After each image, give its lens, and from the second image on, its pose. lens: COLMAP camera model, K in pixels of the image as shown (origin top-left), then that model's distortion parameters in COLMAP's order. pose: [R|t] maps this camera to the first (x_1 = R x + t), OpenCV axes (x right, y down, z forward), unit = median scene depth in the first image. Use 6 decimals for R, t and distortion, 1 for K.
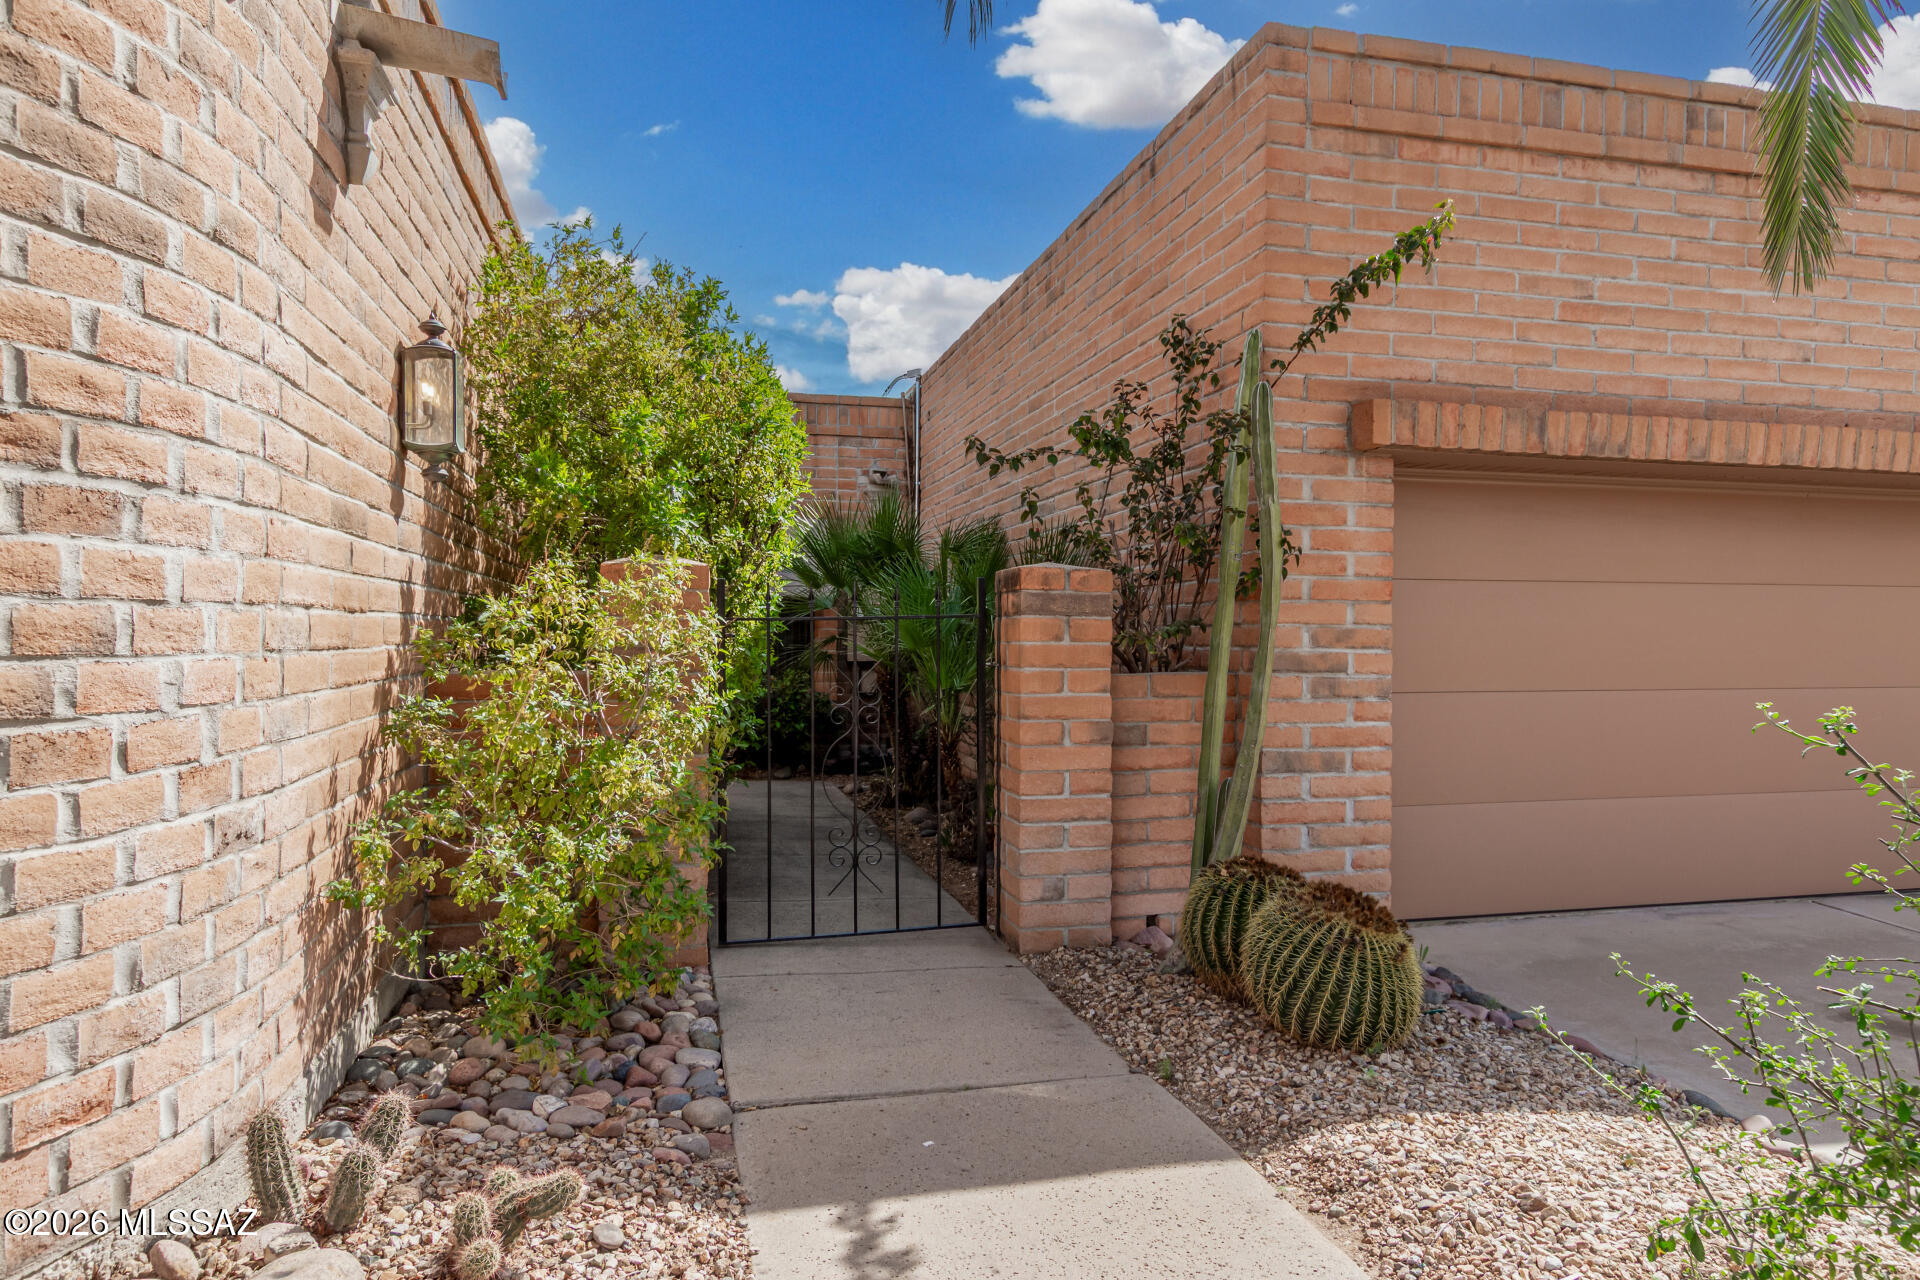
lens RADIAL K [[1147.8, 0, 967.2], [0, 1147.8, 646.2], [0, 0, 1]] dist [-0.000786, -0.000125]
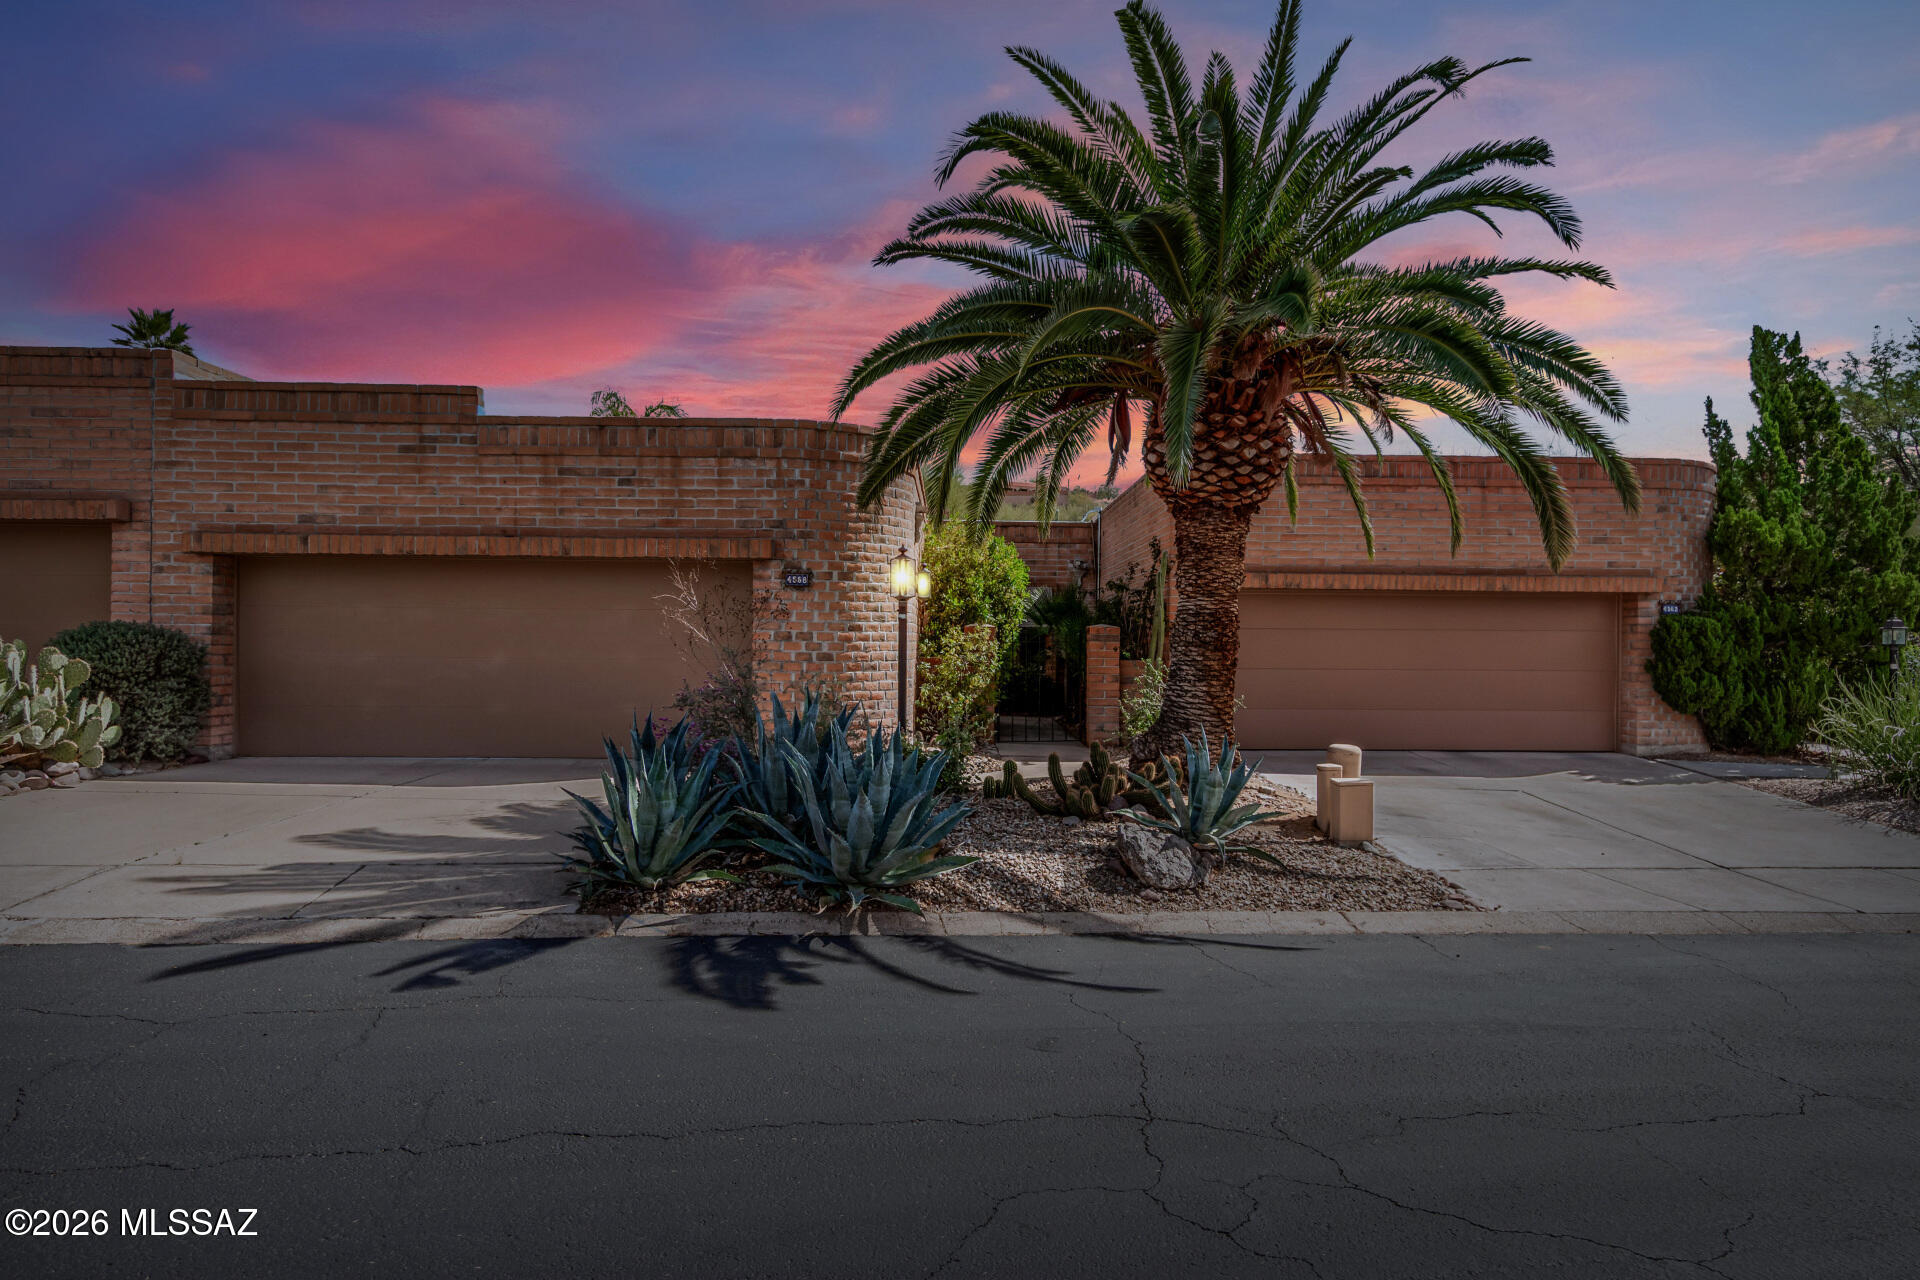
lens RADIAL K [[1147.8, 0, 963.9], [0, 1147.8, 641.4], [0, 0, 1]] dist [-0.000786, -0.000125]
pose [[0.971395, 0.005632, -0.237401, 0.456810], [-0.008076, 0.999924, -0.009321, 0.006210], [0.237330, 0.010972, 0.971367, -2.159087]]
